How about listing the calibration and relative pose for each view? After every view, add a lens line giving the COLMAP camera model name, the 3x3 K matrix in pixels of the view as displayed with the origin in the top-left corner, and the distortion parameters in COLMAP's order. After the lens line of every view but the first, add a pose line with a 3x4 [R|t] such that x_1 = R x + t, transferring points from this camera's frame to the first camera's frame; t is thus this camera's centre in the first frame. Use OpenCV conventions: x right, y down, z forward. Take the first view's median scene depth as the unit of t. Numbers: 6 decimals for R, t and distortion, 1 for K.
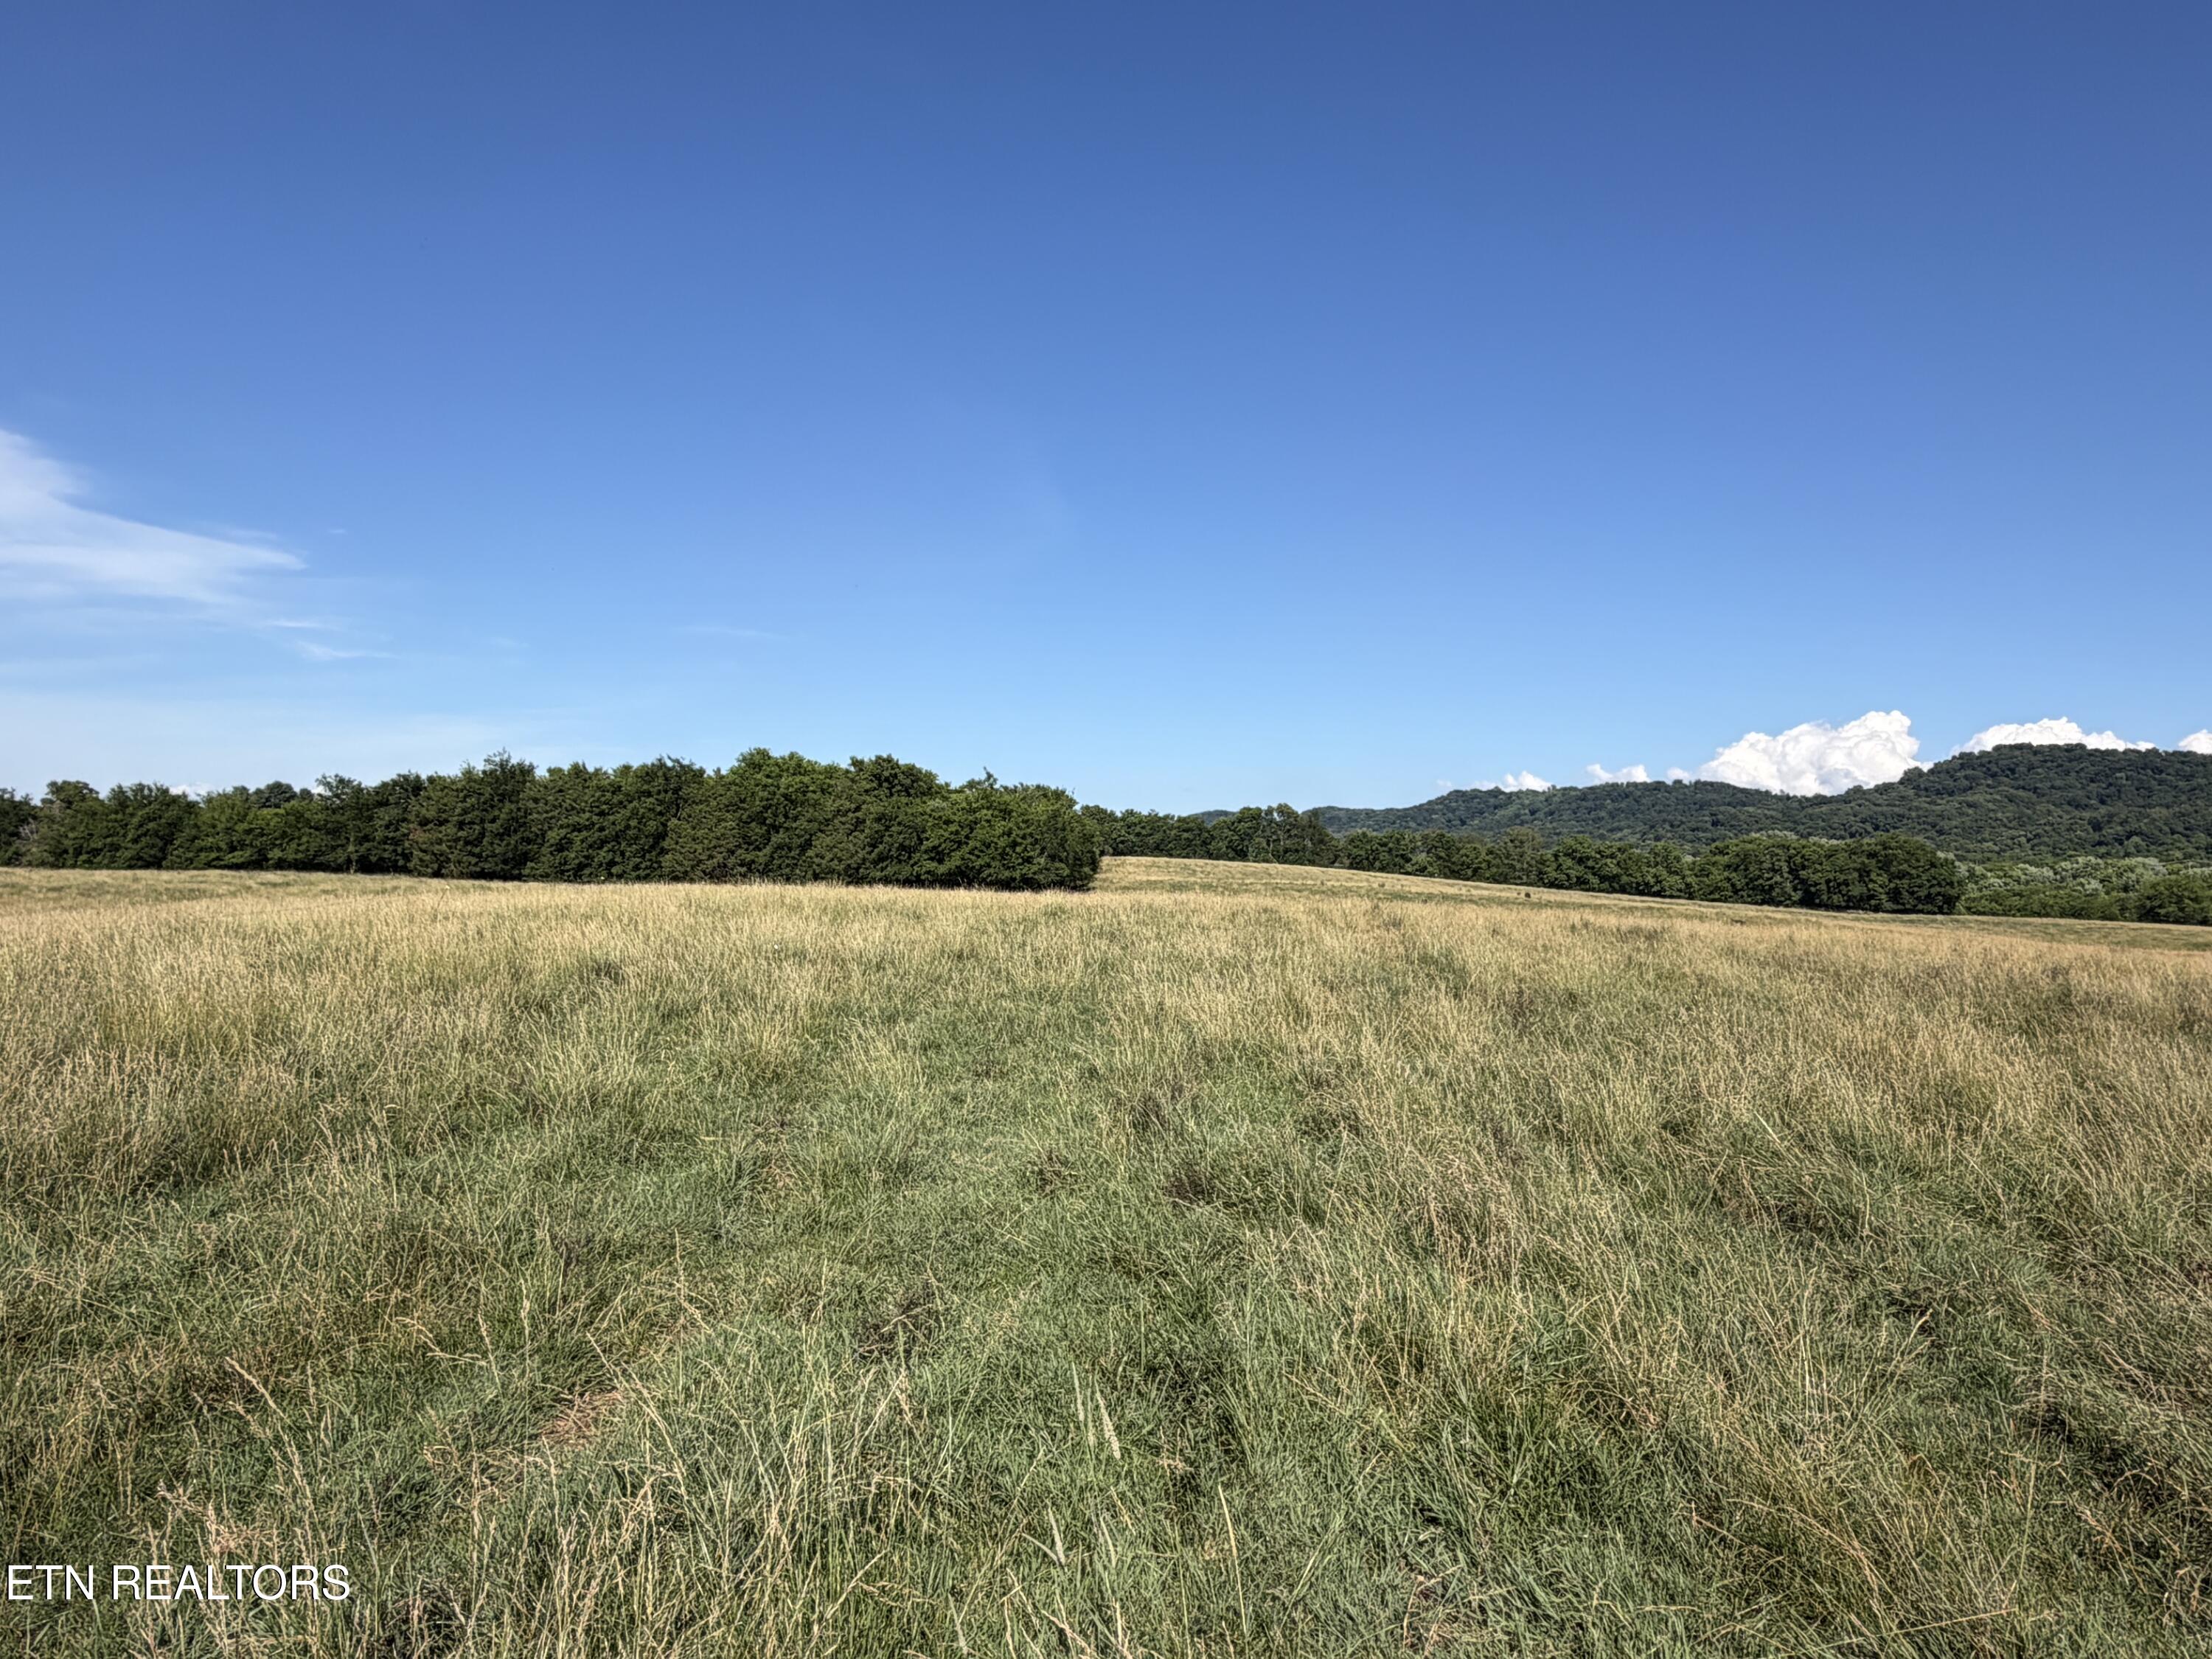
lens RADIAL K [[1632.5, 0, 1107.0], [0, 1632.5, 841.8], [0, 0, 1]] dist [-0.002509, 0.006986]
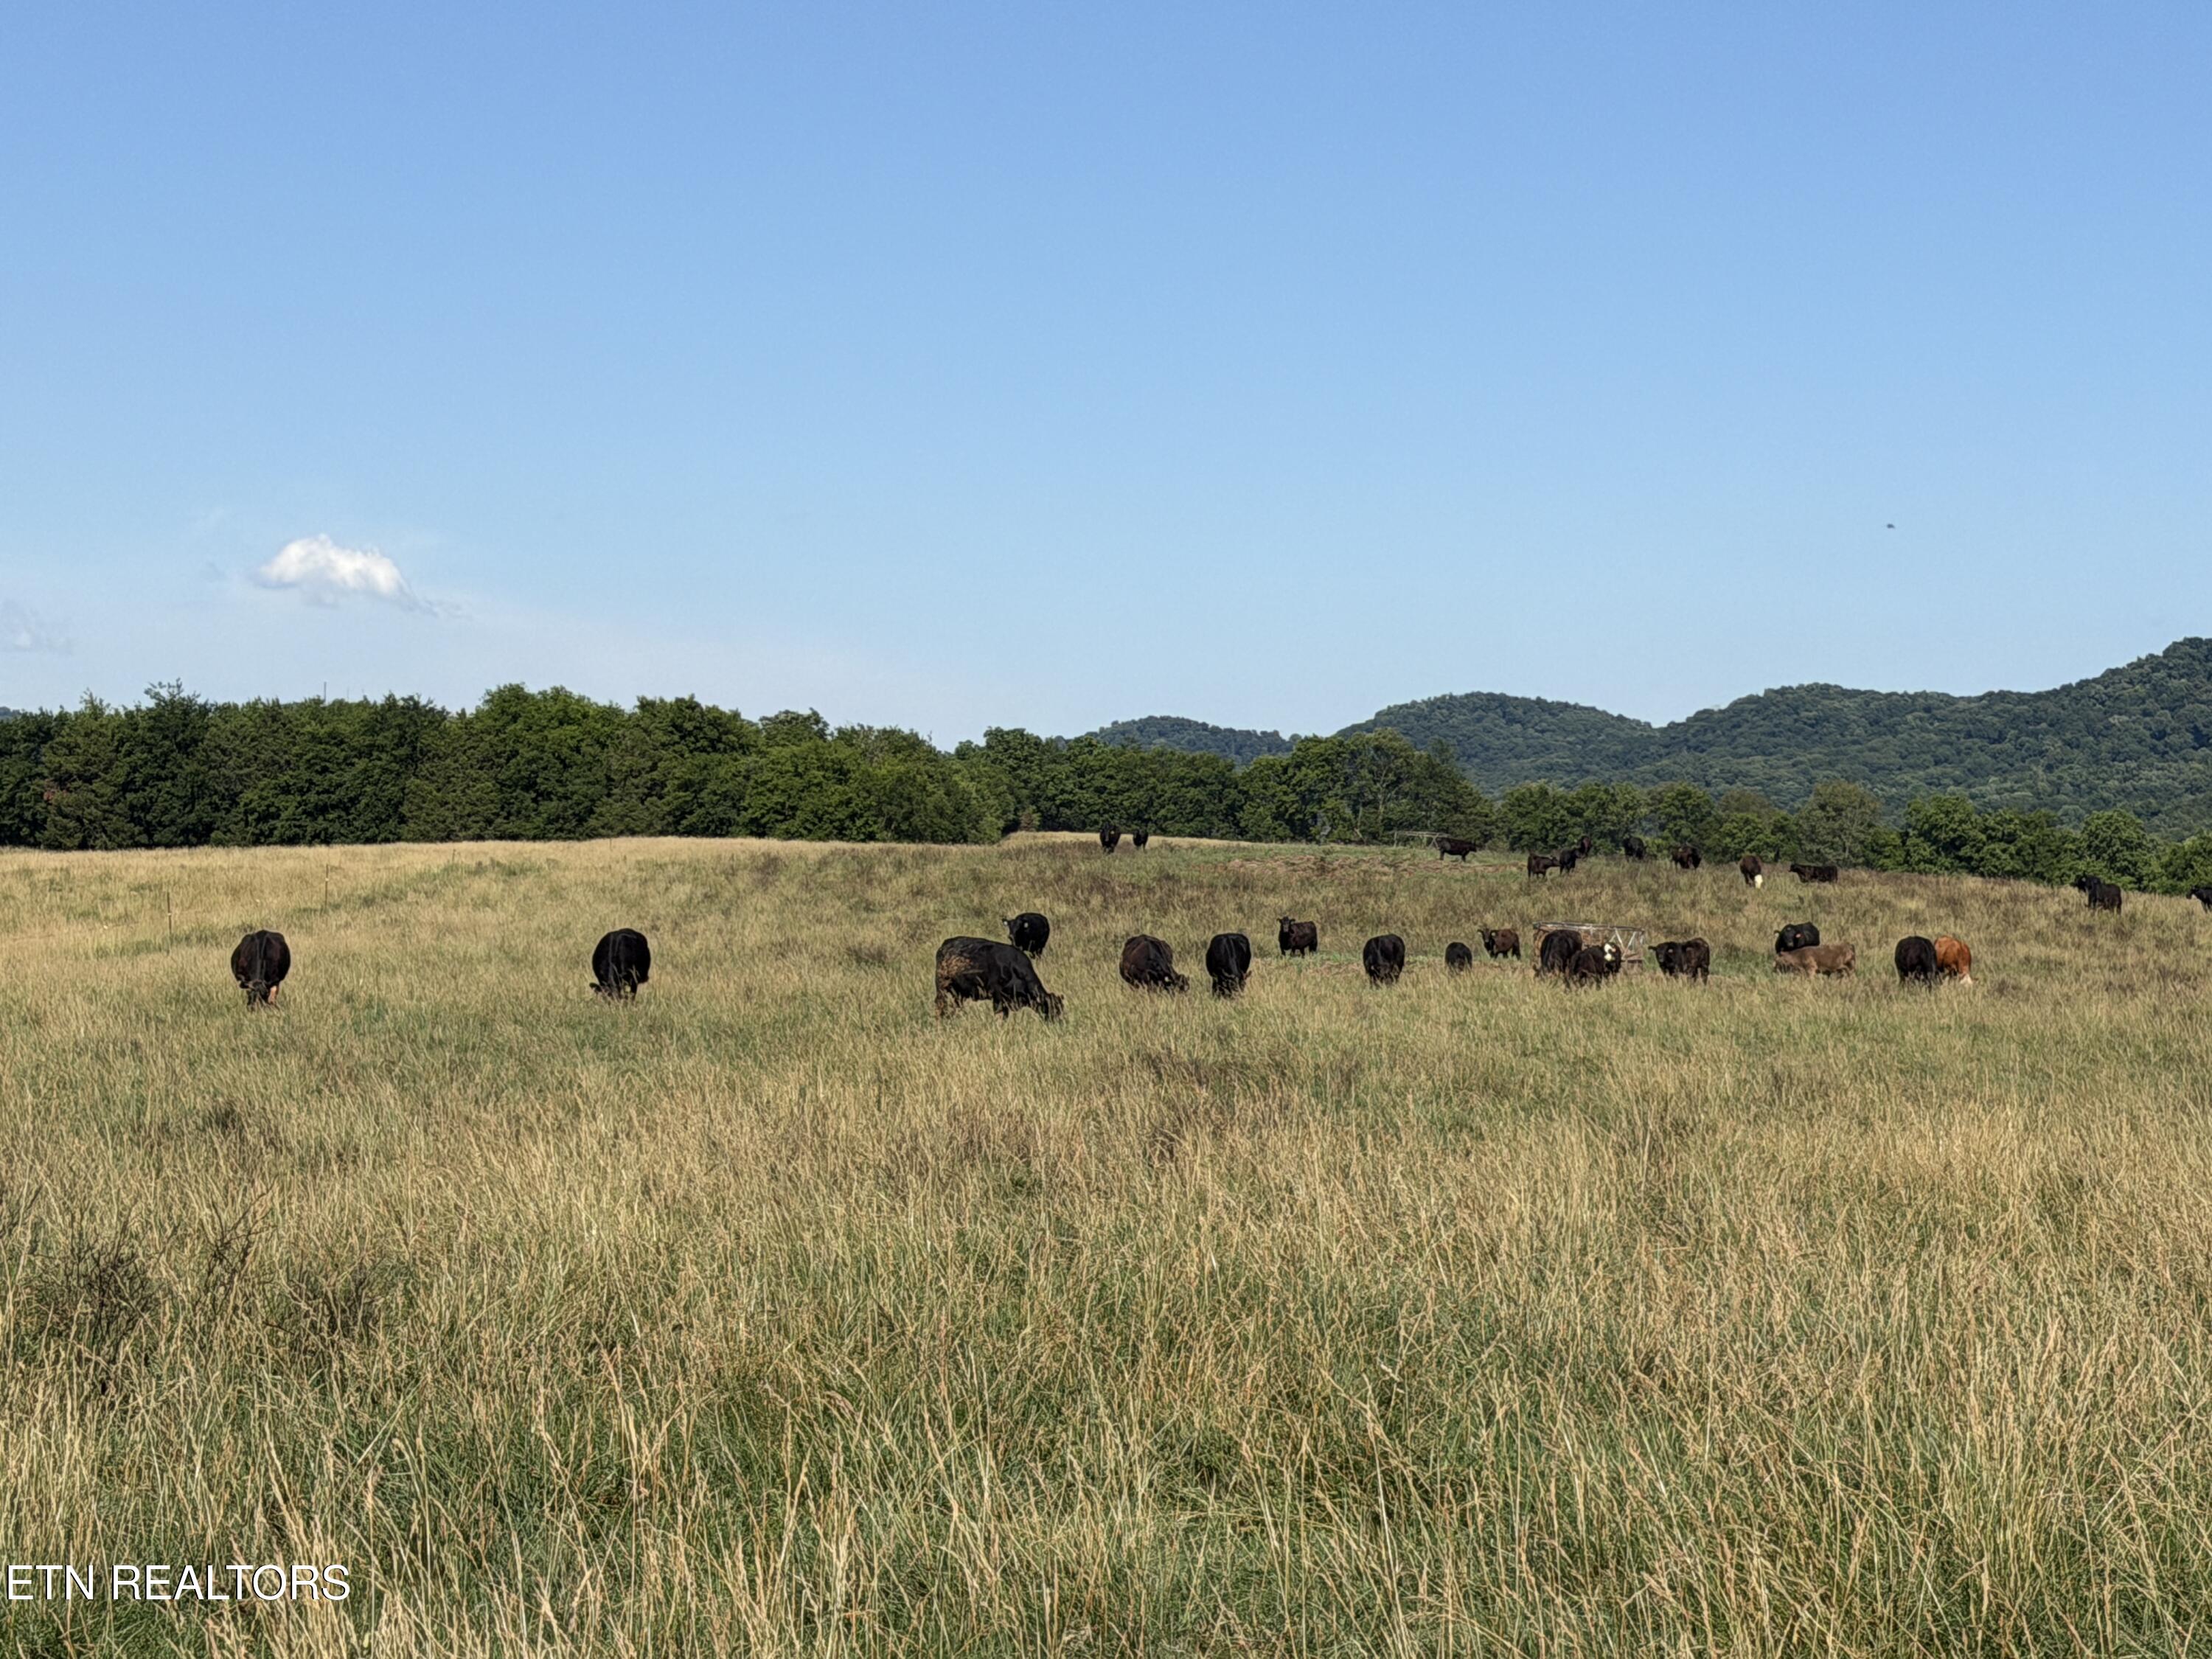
lens RADIAL K [[5511.8, 0, 1104.2], [0, 5511.8, 830.8], [0, 0, 1]] dist [0.033563, 0.000000]
pose [[0.999865, 0.007971, -0.014402, 0.051092], [-0.007841, 0.999928, 0.009089, -0.007905], [0.014474, -0.008975, 0.999855, -0.820266]]
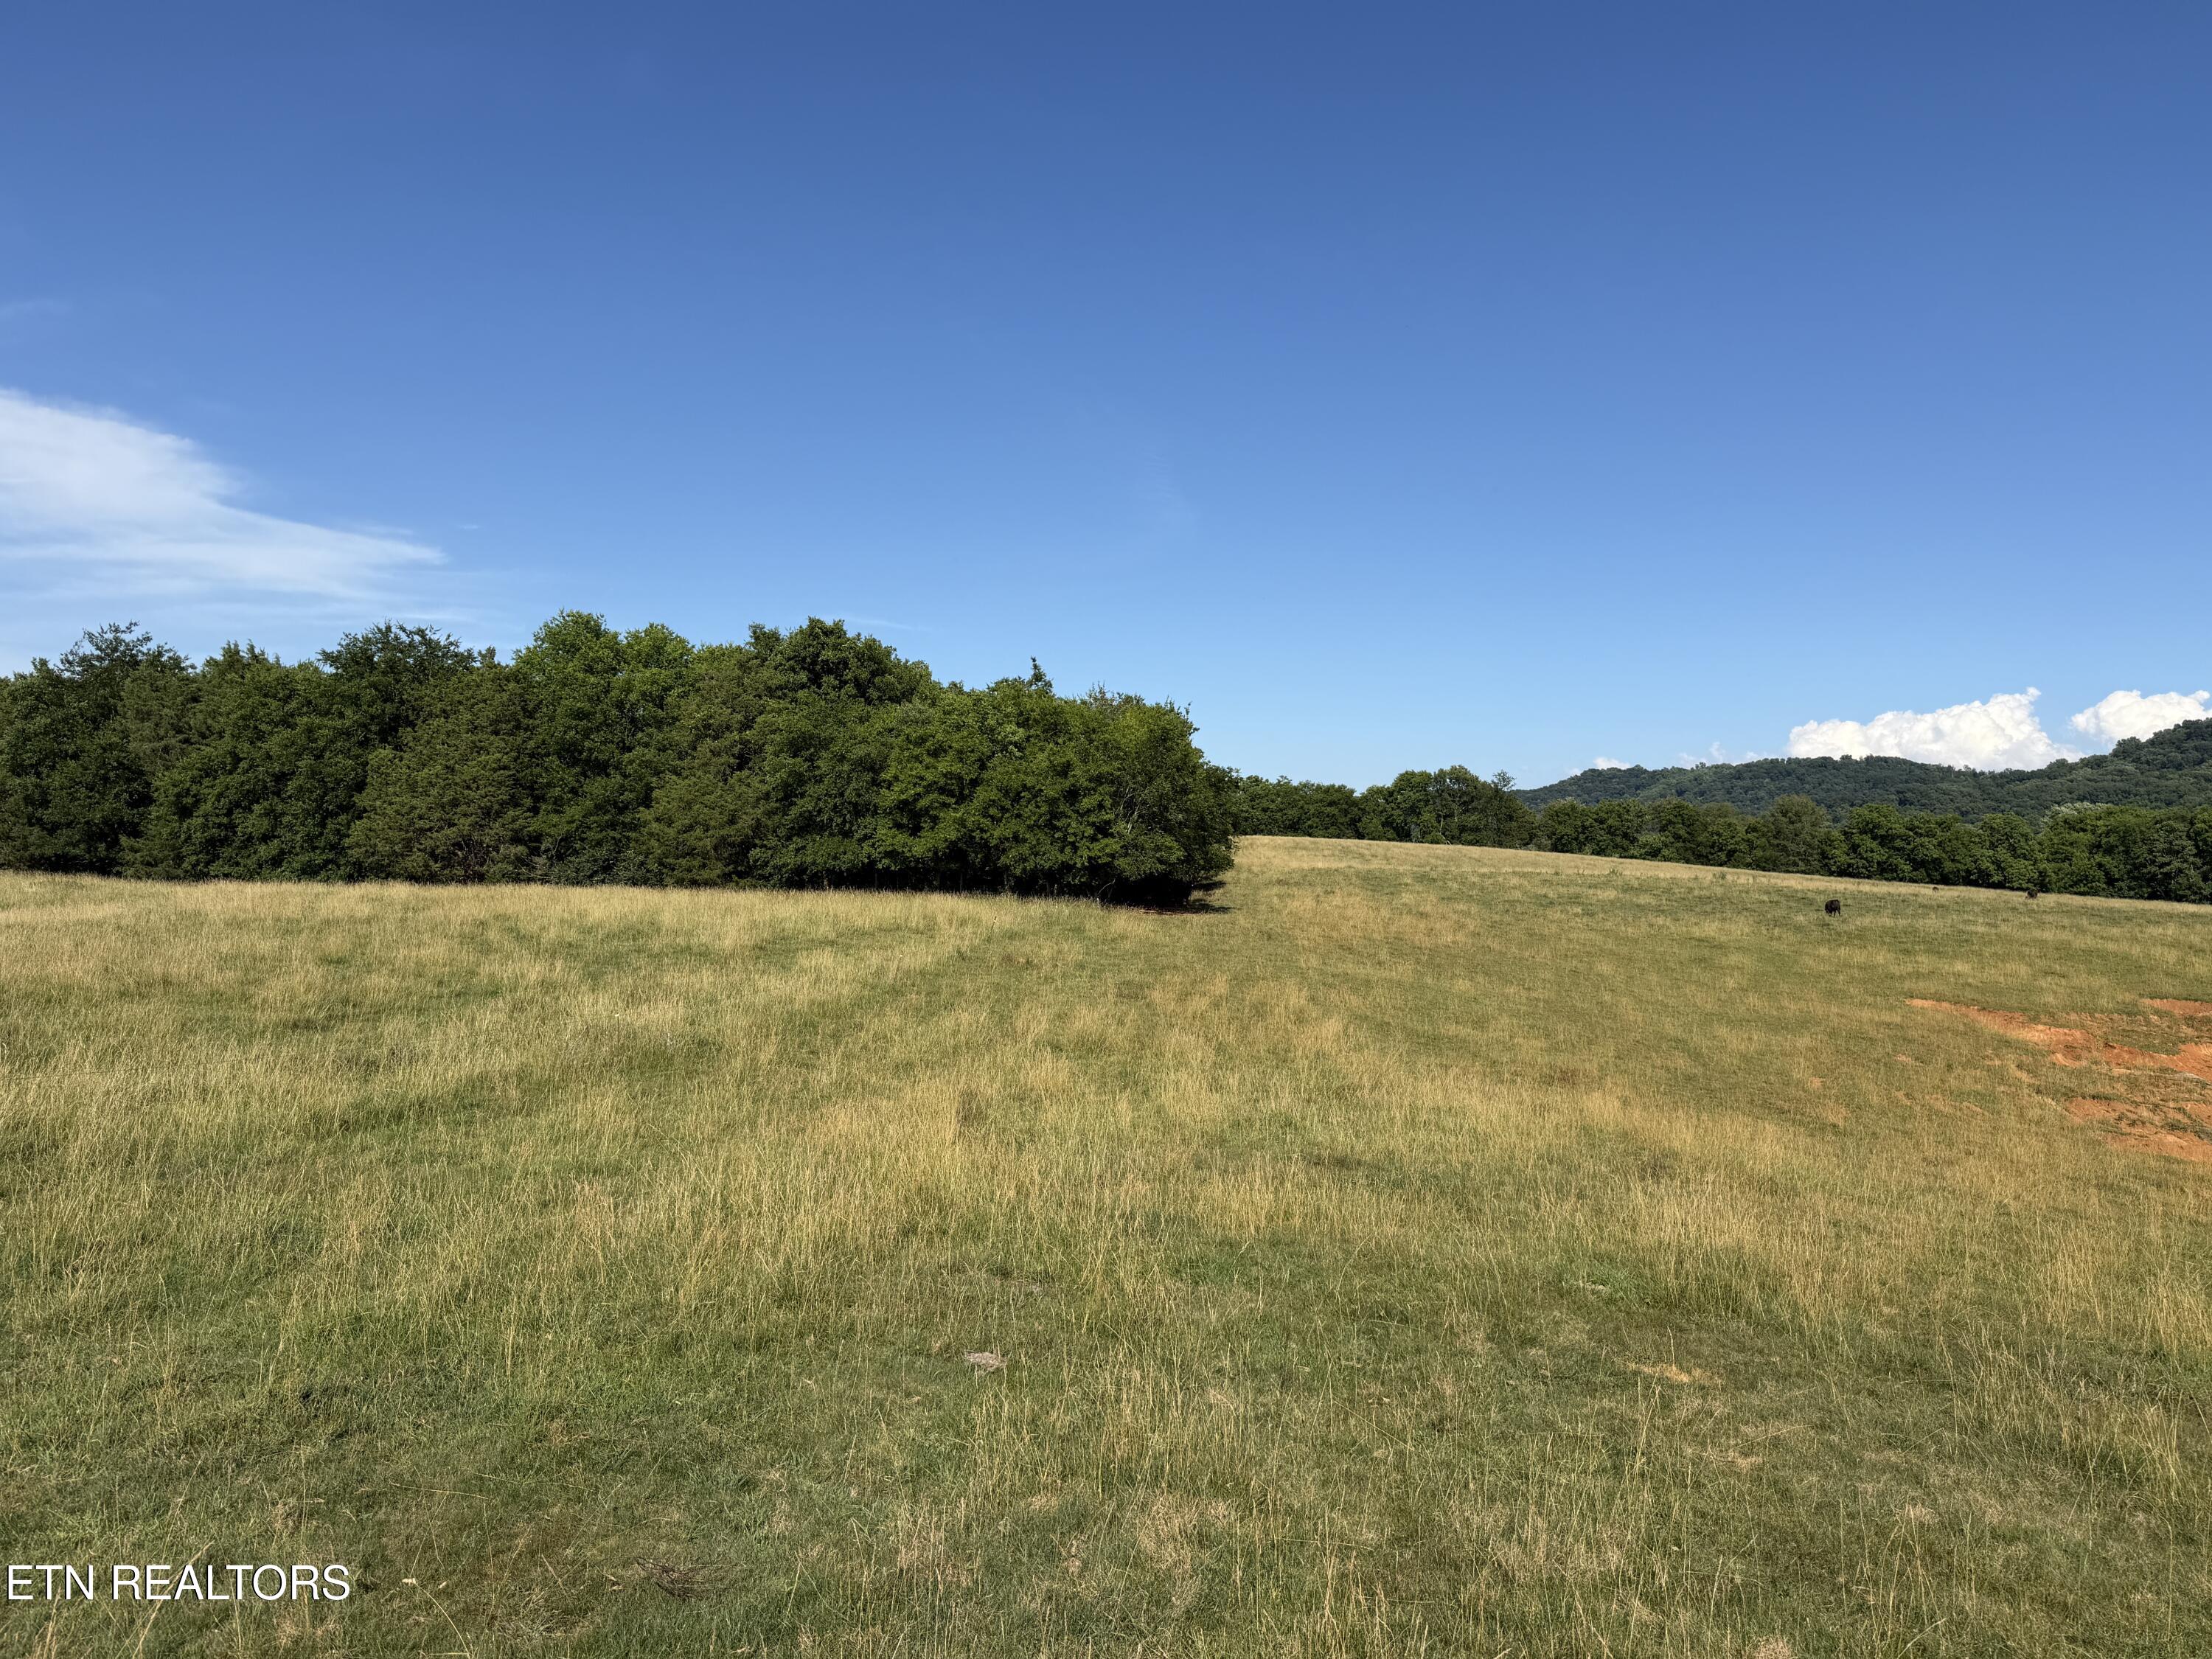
lens RADIAL K [[1568.7, 0, 1100.8], [0, 1568.7, 835.2], [0, 0, 1]] dist [0.085507, -0.101284]
pose [[0.997367, -0.002516, -0.072479, -0.008284], [0.002847, 0.999986, 0.004467, 0.005547], [0.072467, -0.004662, 0.997360, 0.275148]]
